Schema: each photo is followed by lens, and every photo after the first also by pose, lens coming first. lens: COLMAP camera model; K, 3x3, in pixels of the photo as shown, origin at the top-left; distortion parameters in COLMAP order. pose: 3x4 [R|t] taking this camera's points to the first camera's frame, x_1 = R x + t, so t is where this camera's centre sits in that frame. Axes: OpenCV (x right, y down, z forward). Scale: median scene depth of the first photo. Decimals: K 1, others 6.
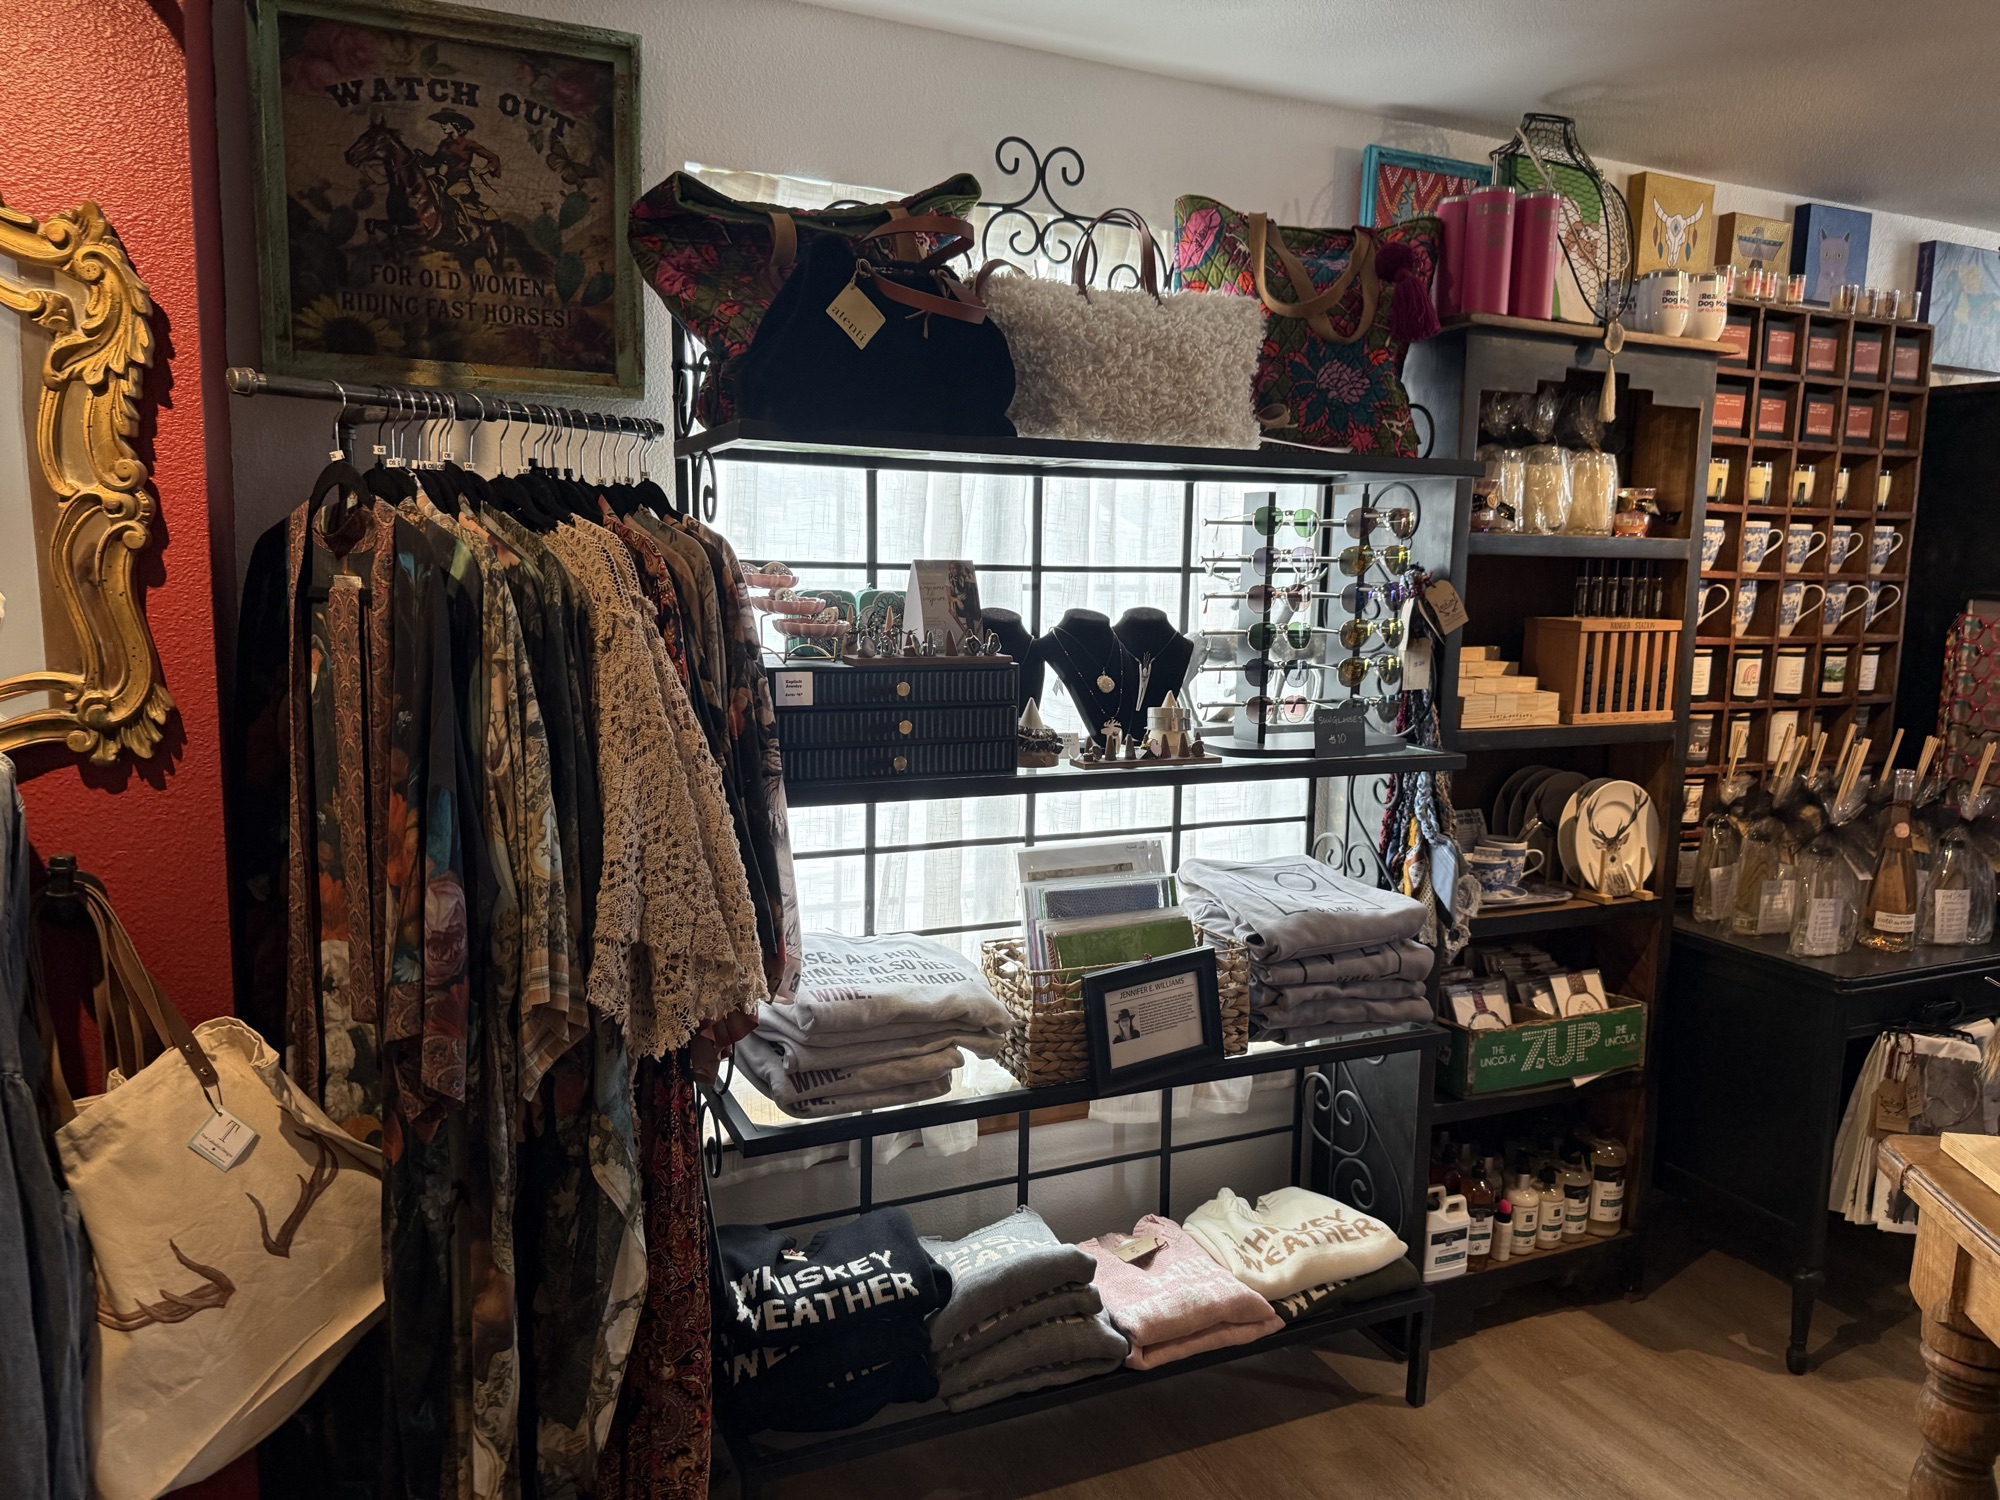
lens RADIAL K [[1418.7, 0, 999.5], [0, 1418.7, 736.4], [0, 0, 1]] dist [0.005590, -0.006617]
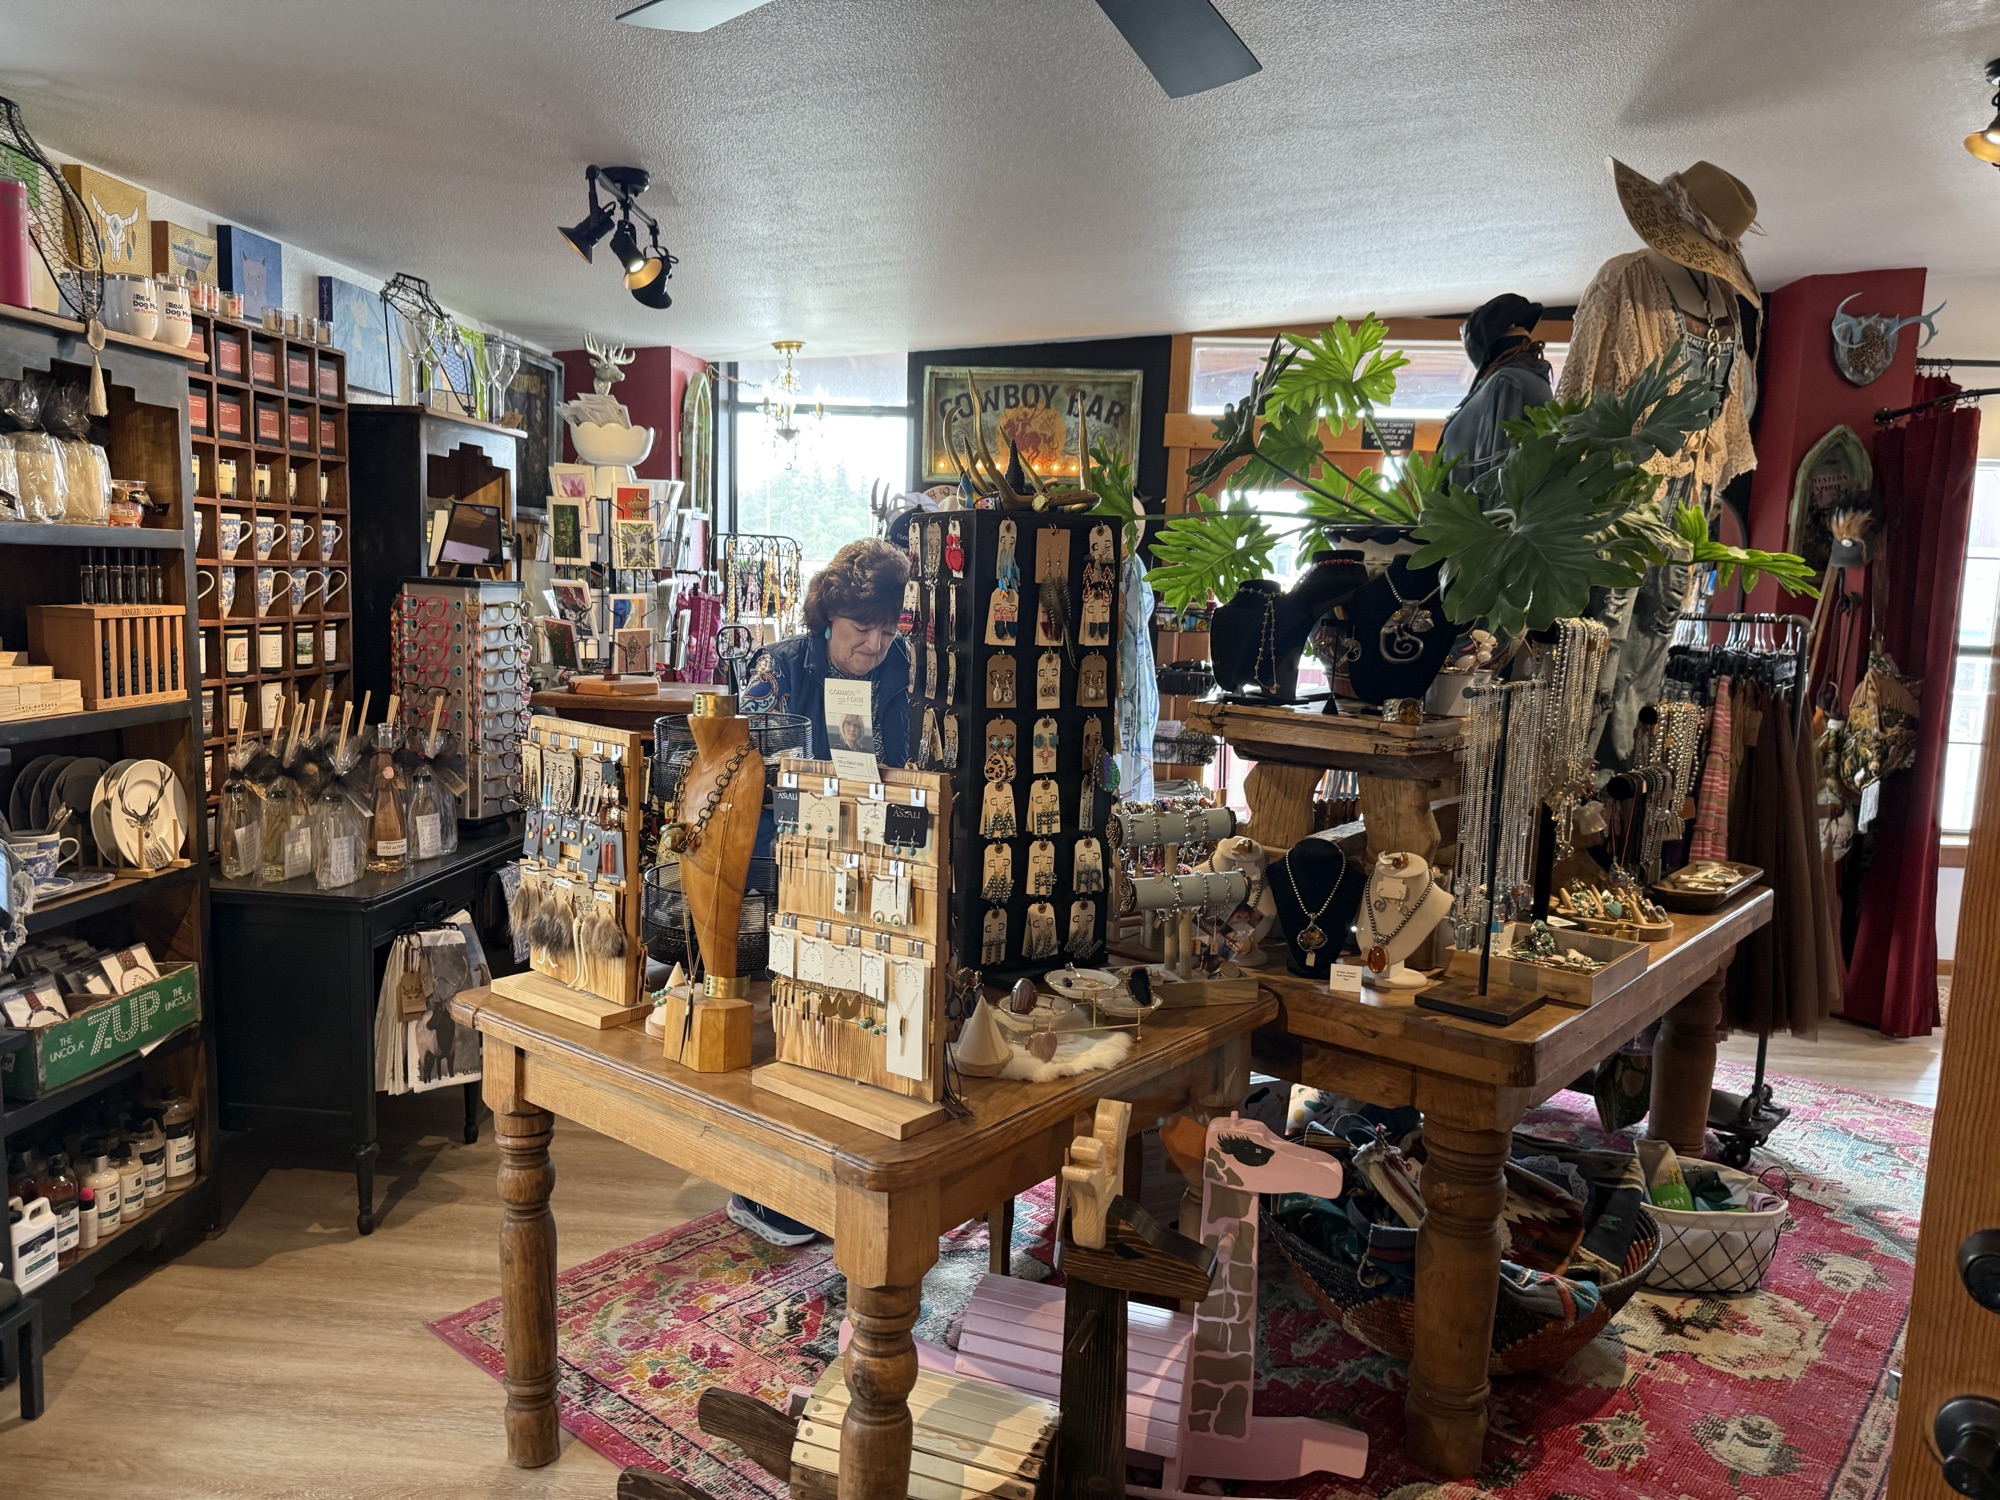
lens RADIAL K [[1418.7, 0, 999.5], [0, 1418.7, 736.4], [0, 0, 1]] dist [0.005590, -0.006617]
pose [[0.498696, -0.102226, 0.860727, -0.149484], [0.085720, 0.993970, 0.068386, -0.003671], [-0.862528, 0.039678, 0.504452, -0.073754]]
